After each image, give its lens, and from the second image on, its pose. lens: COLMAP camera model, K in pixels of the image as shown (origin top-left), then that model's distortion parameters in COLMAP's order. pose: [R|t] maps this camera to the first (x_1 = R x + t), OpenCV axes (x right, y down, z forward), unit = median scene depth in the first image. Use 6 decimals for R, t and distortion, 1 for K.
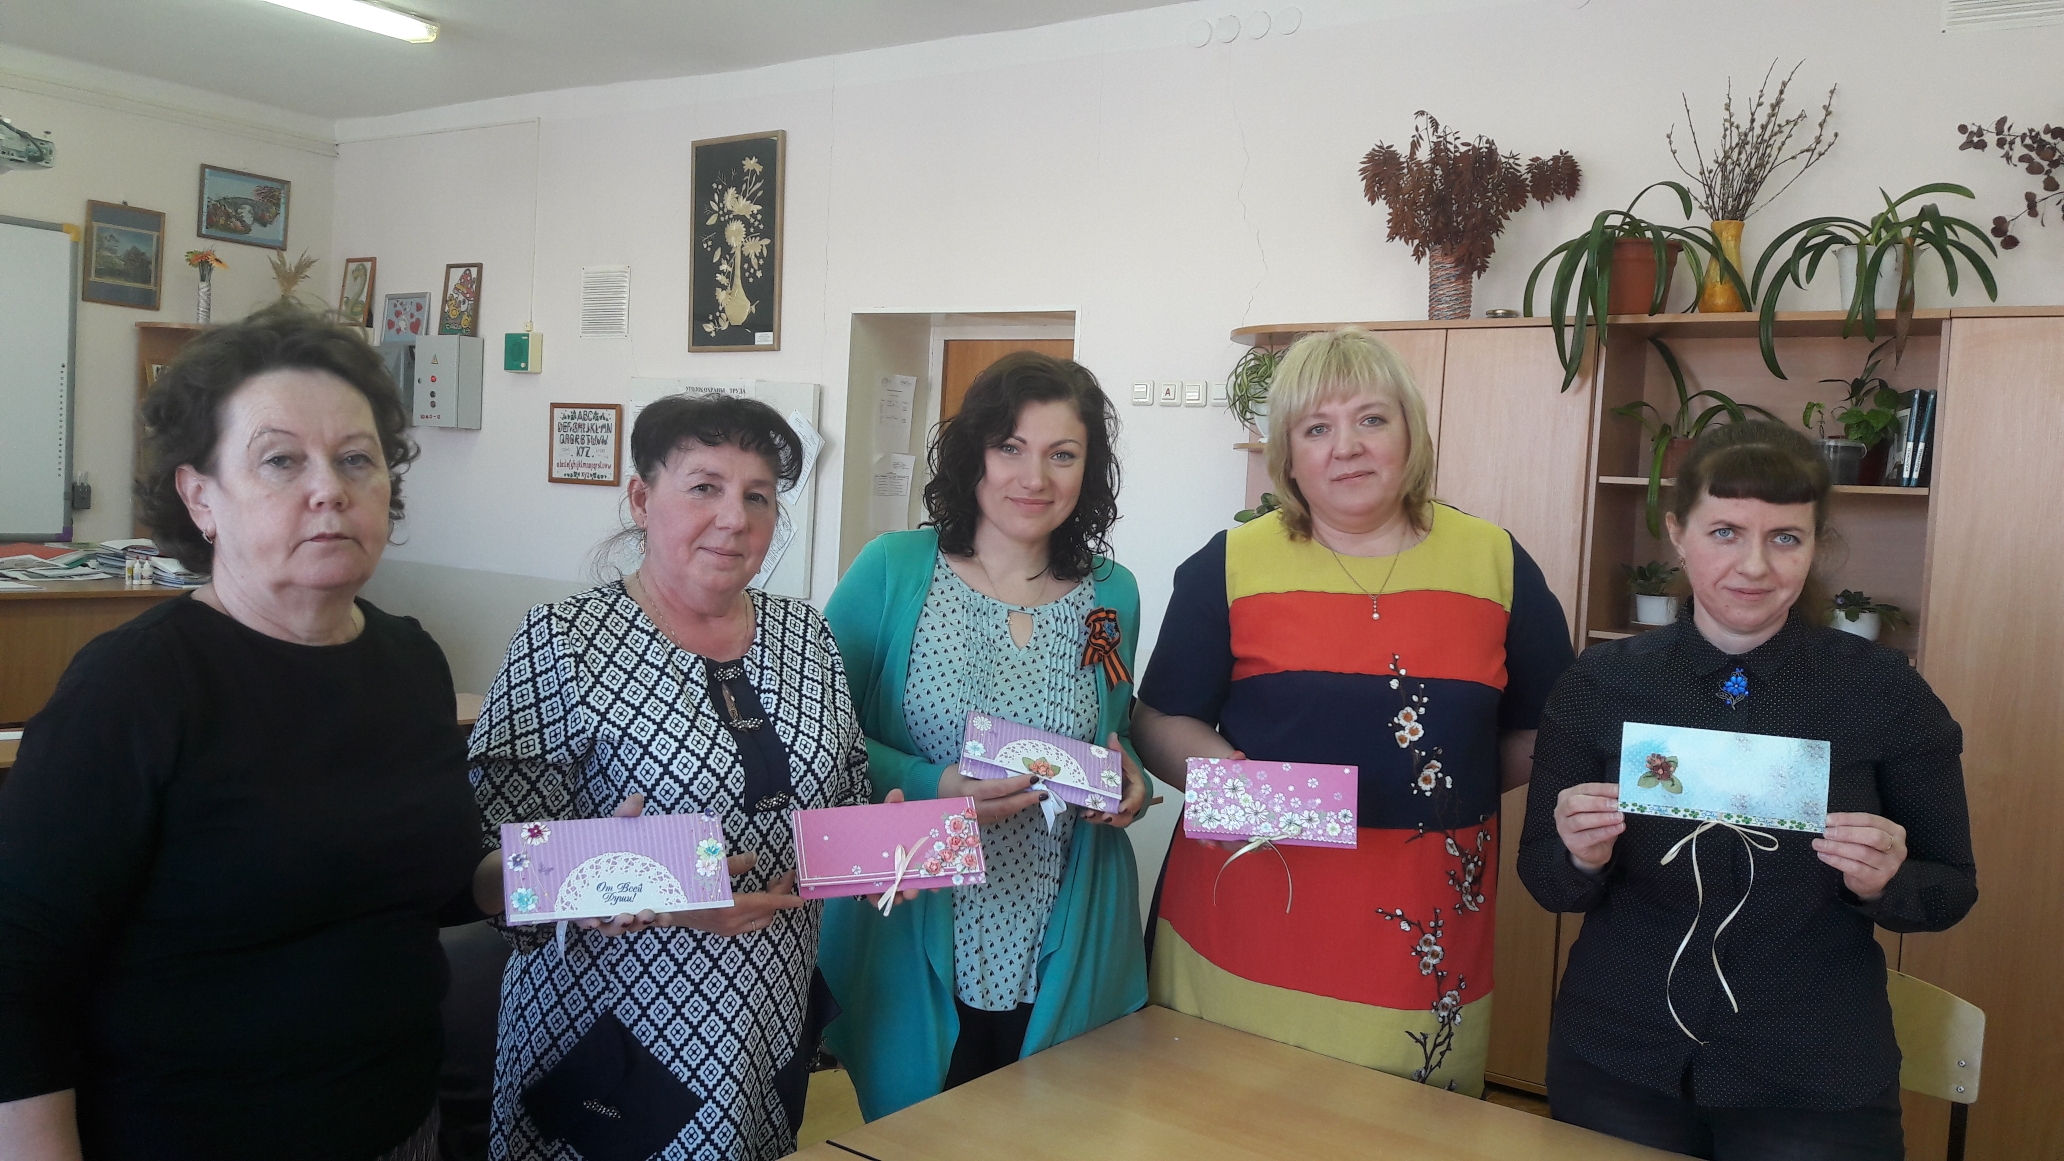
lens RADIAL K [[1710.4, 0, 966.9], [0, 1710.4, 570.1], [0, 0, 1]] dist [0.081884, -0.044054]
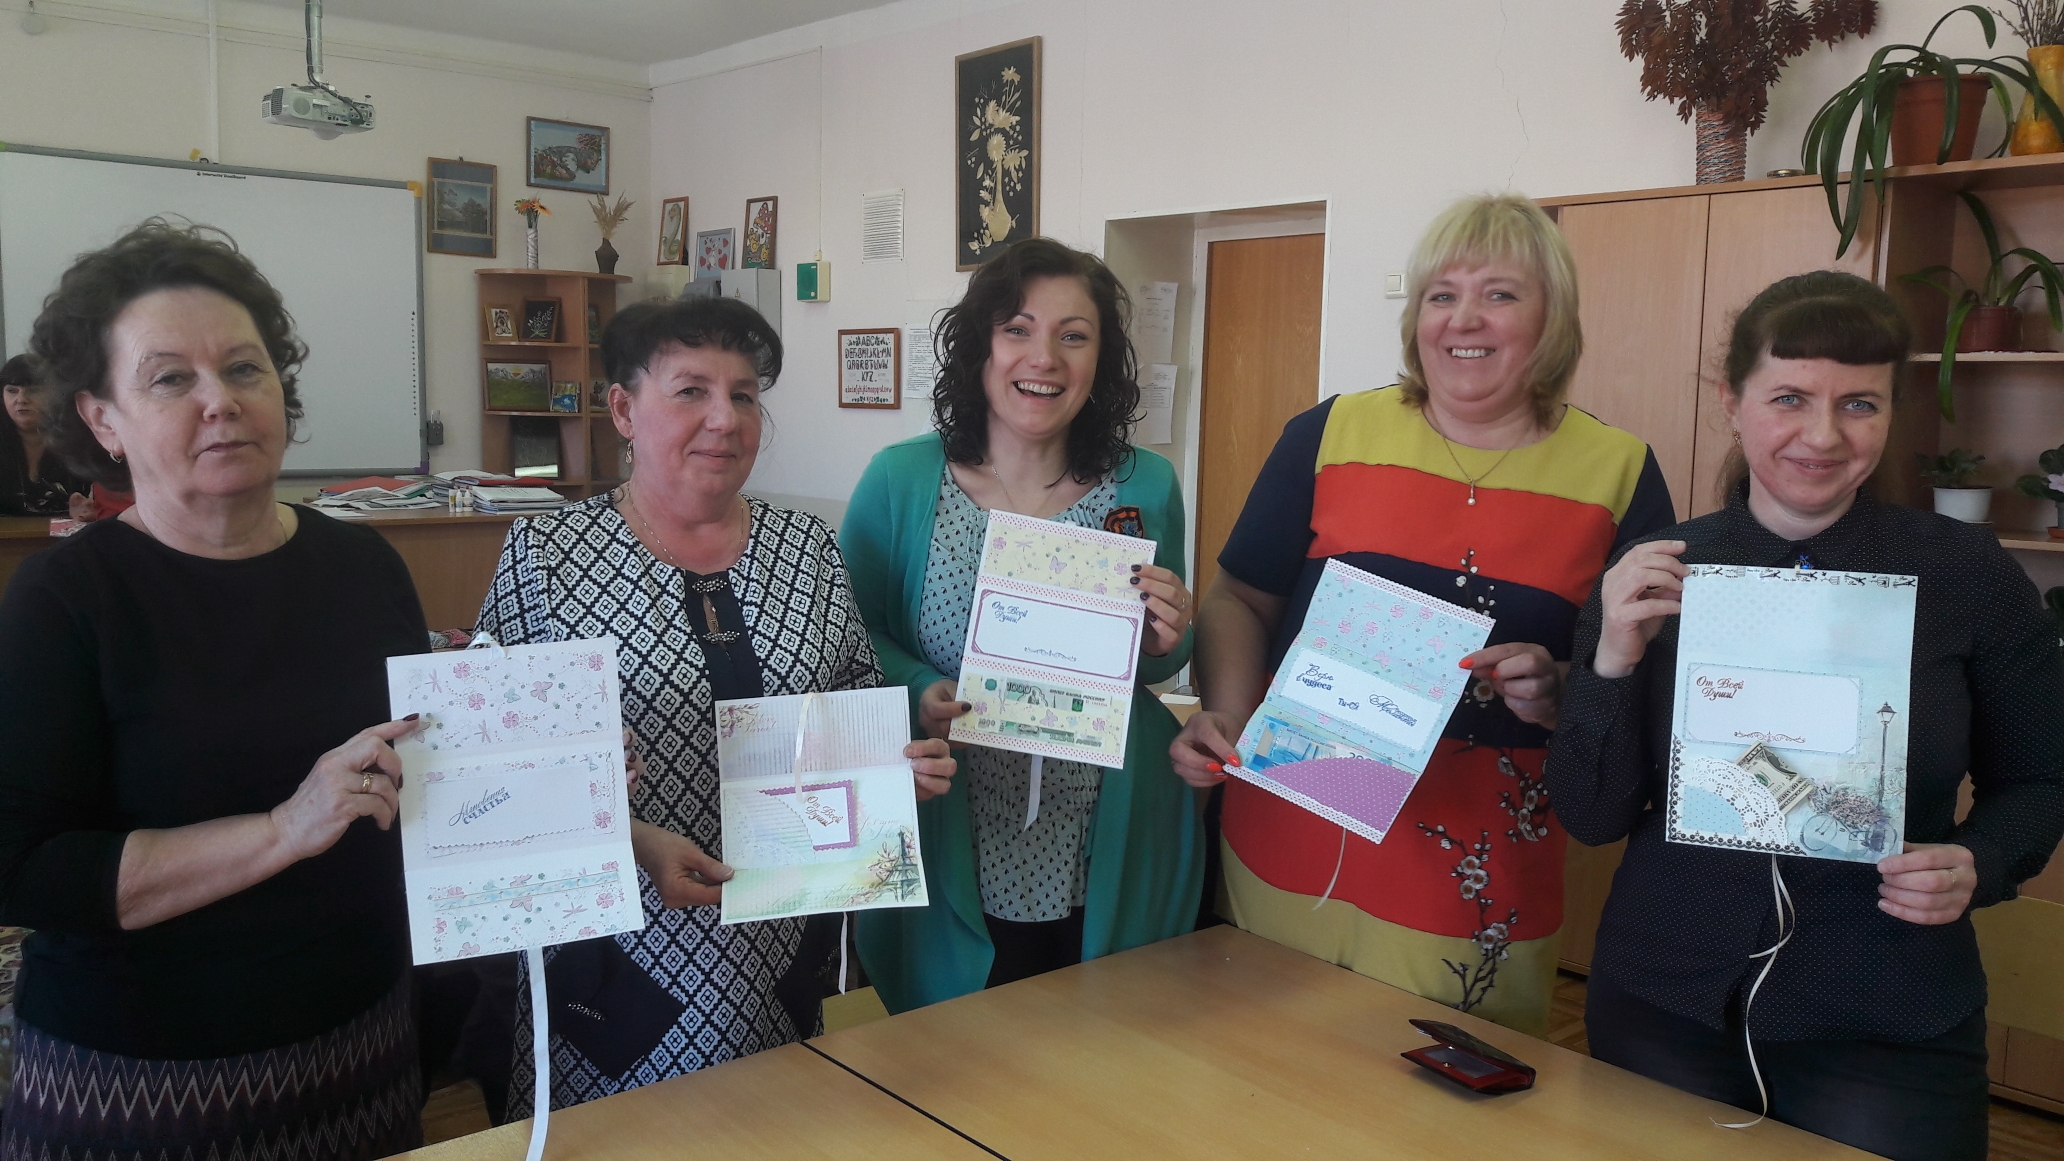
lens RADIAL K [[1681.8, 0, 994.6], [0, 1681.8, 601.9], [0, 0, 1]] dist [0.093157, -0.084139]
pose [[0.977155, -0.010351, -0.212276, 0.103177], [0.024706, 0.997574, 0.065081, 0.004618], [0.211087, -0.068839, 0.975040, 0.037092]]
